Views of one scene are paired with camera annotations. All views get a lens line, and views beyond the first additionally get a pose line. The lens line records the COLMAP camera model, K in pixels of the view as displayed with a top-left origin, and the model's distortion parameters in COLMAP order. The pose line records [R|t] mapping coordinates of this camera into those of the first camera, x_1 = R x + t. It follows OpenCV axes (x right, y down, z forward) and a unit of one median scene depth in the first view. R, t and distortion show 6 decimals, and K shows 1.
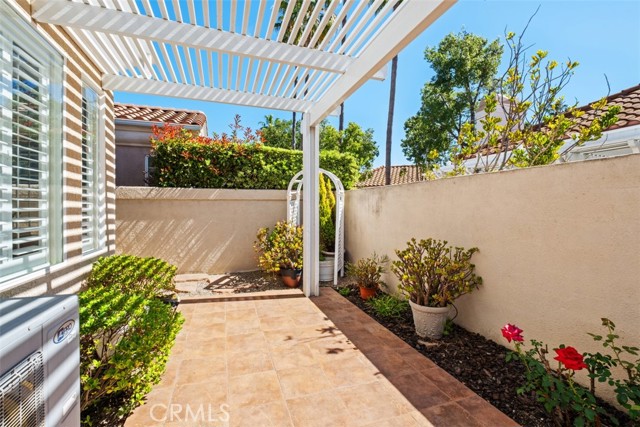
lens RADIAL K [[276.5, 0, 320.0], [0, 276.5, 212.0], [0, 0, 1]] dist [0.000610, -0.004745]
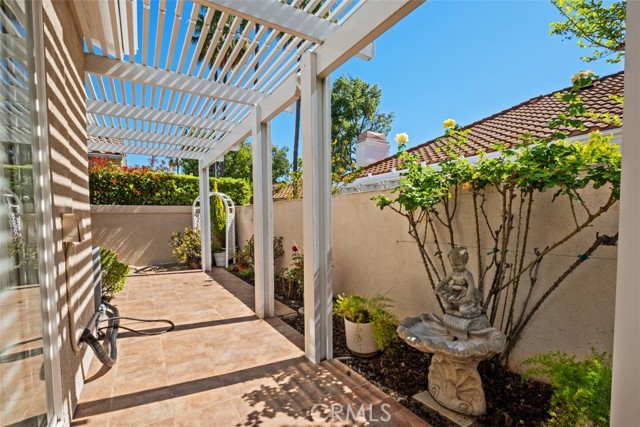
lens RADIAL K [[276.5, 0, 311.3], [0, 276.5, 233.4], [0, 0, 1]] dist [0.000610, -0.004745]
pose [[0.976176, -0.020336, 0.216024, 0.161783], [0.012176, 0.999164, 0.039038, 0.012891], [-0.216637, -0.035478, 0.975607, -0.526014]]
